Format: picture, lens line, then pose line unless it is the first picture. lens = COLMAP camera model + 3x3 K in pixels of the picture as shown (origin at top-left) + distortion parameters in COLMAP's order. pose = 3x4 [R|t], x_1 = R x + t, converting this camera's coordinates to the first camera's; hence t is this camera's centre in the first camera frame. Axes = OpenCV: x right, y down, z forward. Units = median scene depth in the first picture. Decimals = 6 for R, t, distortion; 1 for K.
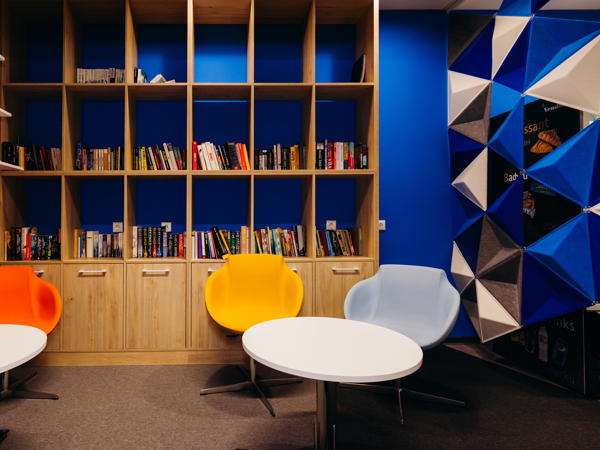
lens RADIAL K [[341.8, 0, 298.8], [0, 341.8, 211.4], [0, 0, 1]] dist [0.001074, 0.000151]
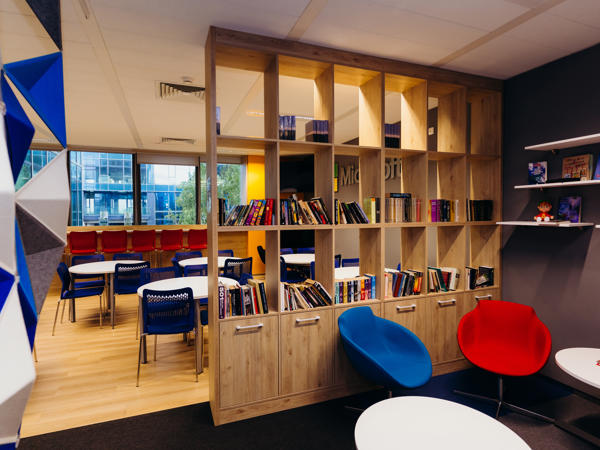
lens RADIAL K [[341.8, 0, 298.8], [0, 341.8, 211.4], [0, 0, 1]] dist [0.001074, 0.000151]
pose [[0.938636, -0.004116, 0.344884, -0.794220], [0.059452, 0.986893, -0.150027, 0.000895], [-0.339746, 0.161325, 0.926578, -0.020477]]
